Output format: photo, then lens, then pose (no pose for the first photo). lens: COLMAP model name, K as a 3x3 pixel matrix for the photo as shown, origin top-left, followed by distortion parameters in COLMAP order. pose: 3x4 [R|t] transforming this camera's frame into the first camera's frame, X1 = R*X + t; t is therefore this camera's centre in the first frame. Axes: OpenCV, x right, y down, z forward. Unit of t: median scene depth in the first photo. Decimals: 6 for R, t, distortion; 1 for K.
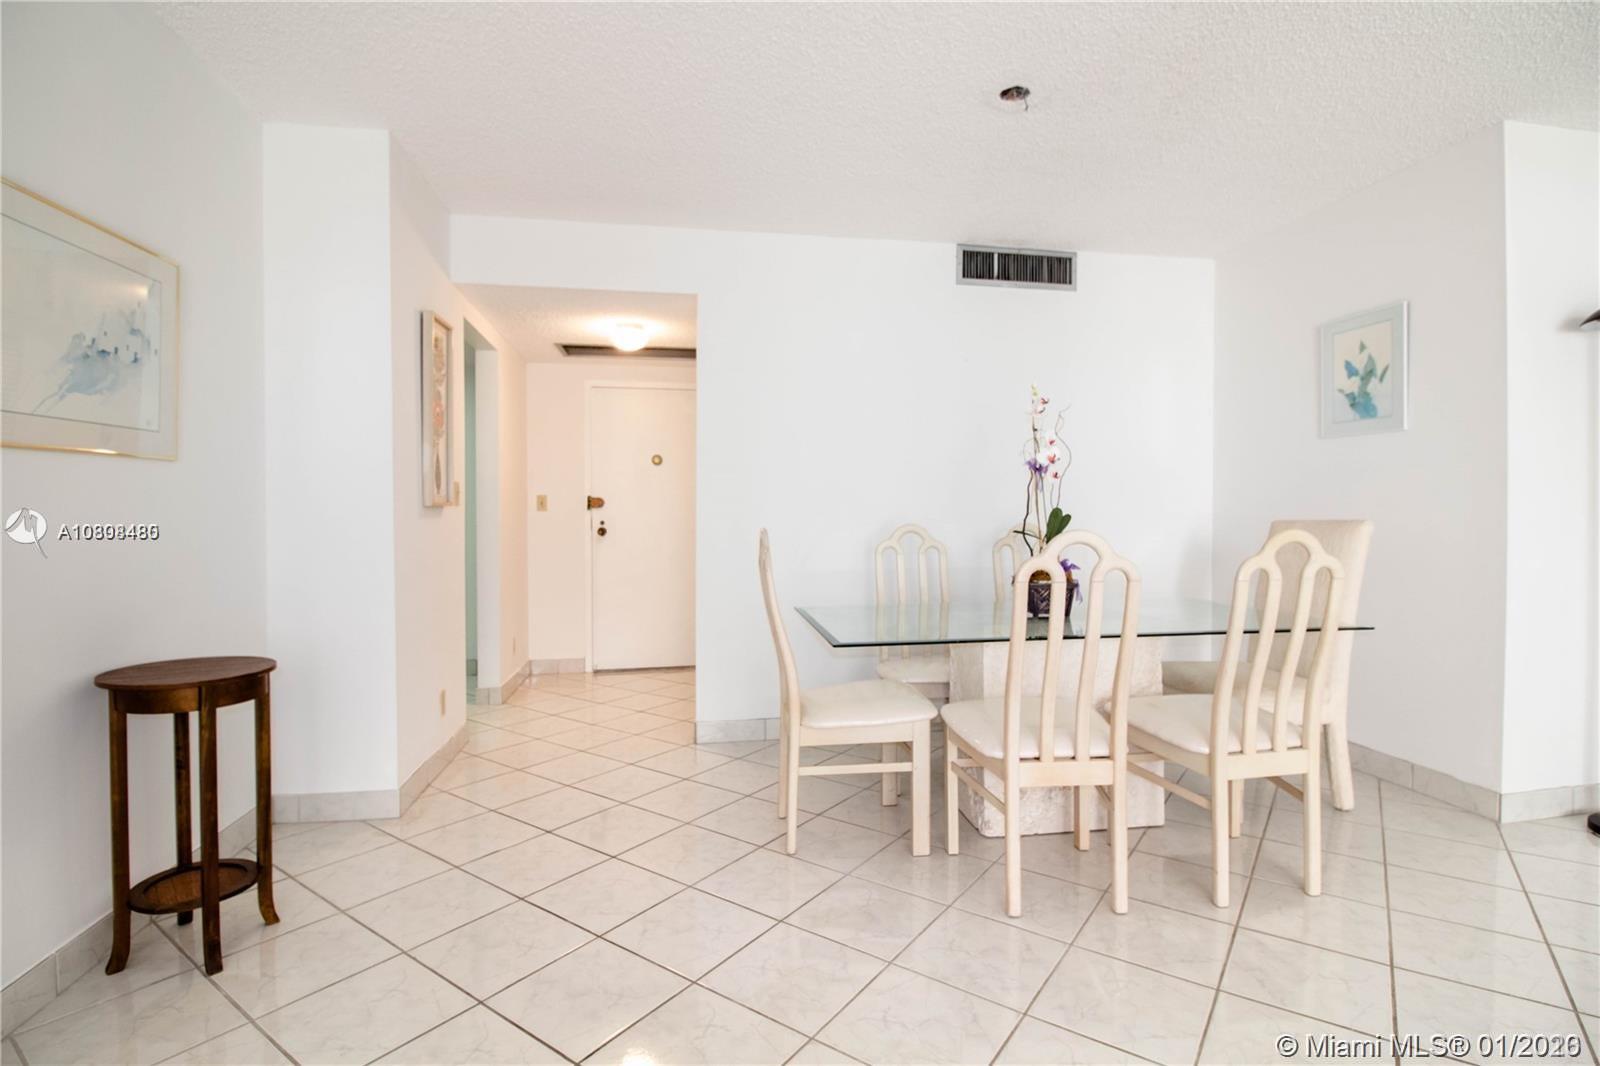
lens RADIAL K [[739.9, 0, 808.4], [0, 739.9, 525.5], [0, 0, 1]] dist [-0.001873, -0.009391]
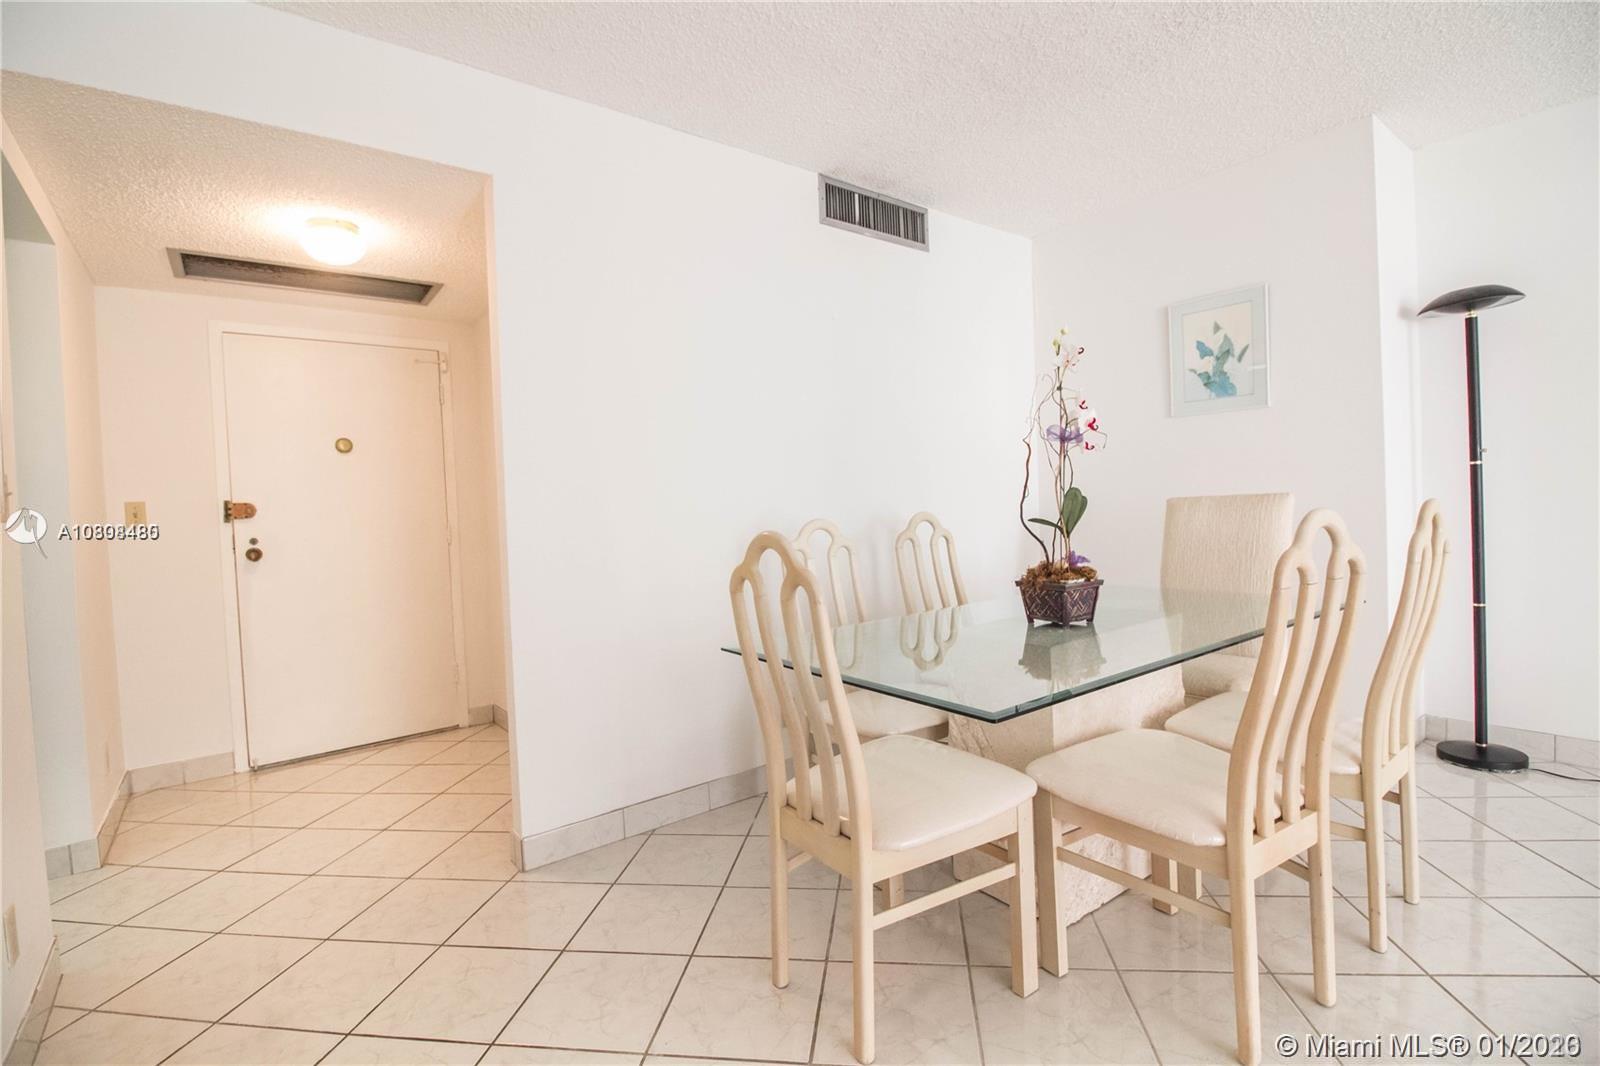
lens RADIAL K [[739.9, 0, 808.4], [0, 739.9, 525.5], [0, 0, 1]] dist [-0.001873, -0.009391]
pose [[0.891389, -0.046287, 0.450870, -0.199217], [0.045851, 0.998877, 0.011896, -0.004340], [-0.450915, 0.010069, 0.892510, 0.292431]]
